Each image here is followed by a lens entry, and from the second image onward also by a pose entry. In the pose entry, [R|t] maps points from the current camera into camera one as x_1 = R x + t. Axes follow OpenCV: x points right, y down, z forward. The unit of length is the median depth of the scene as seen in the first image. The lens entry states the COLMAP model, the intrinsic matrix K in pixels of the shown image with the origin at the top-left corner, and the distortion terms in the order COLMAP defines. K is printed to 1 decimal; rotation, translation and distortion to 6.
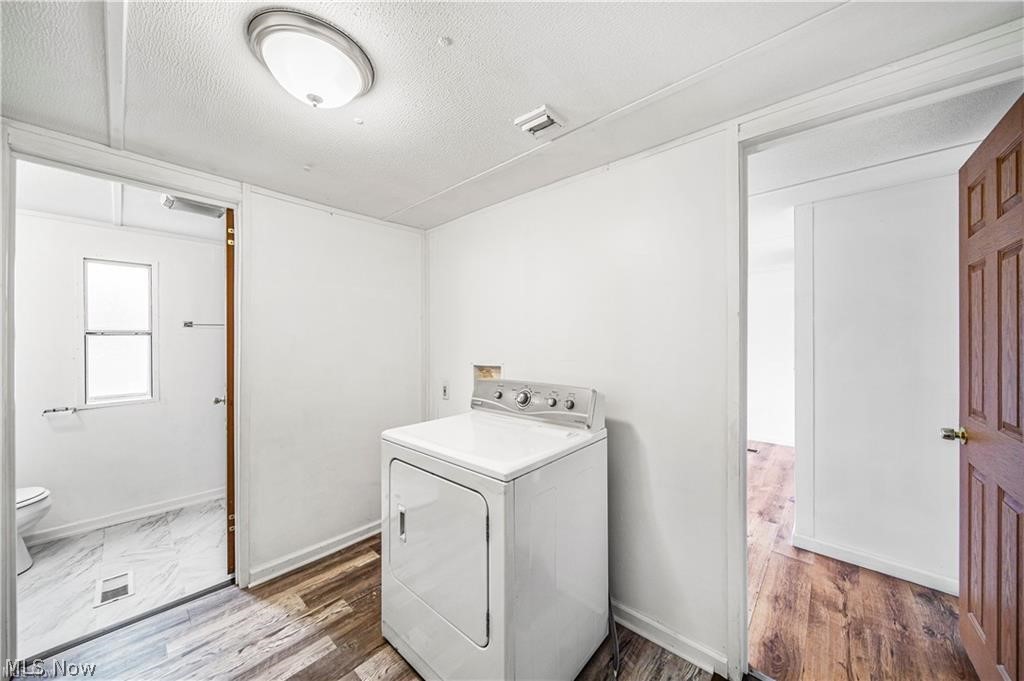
lens RADIAL K [[353.8, 0, 512.7], [0, 353.8, 340.7], [0, 0, 1]] dist [-0.001261, -0.000010]
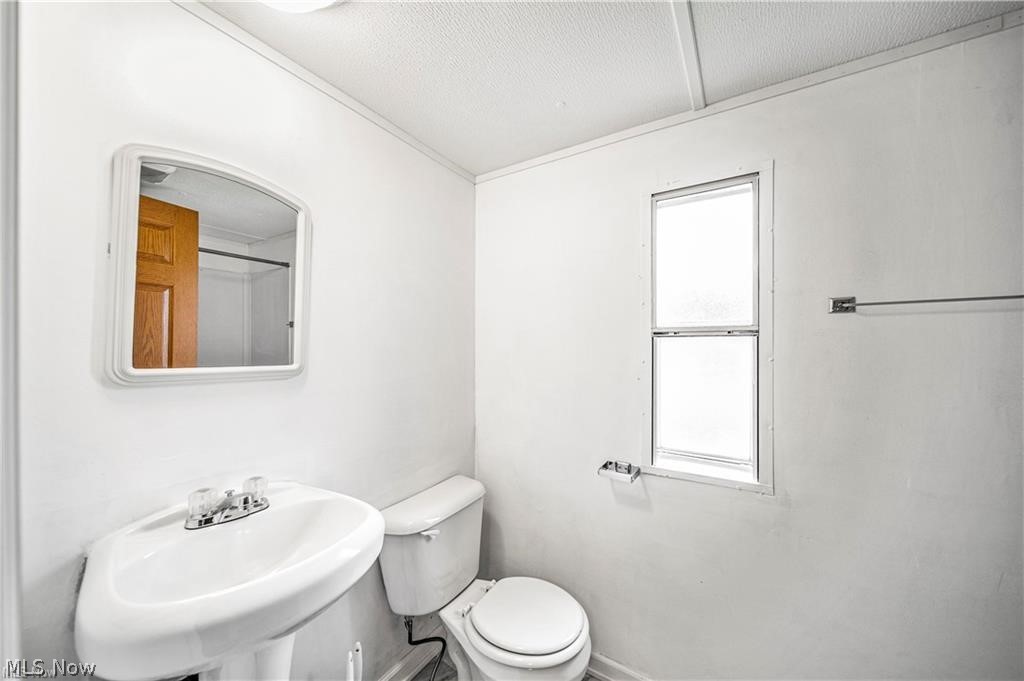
lens RADIAL K [[353.8, 0, 513.4], [0, 353.8, 342.5], [0, 0, 1]] dist [-0.001261, -0.000010]
pose [[0.158985, -0.004490, -0.987271, -0.695068], [-0.013246, 0.999890, -0.006680, -0.000587], [0.987192, 0.014140, 0.158908, 0.687415]]
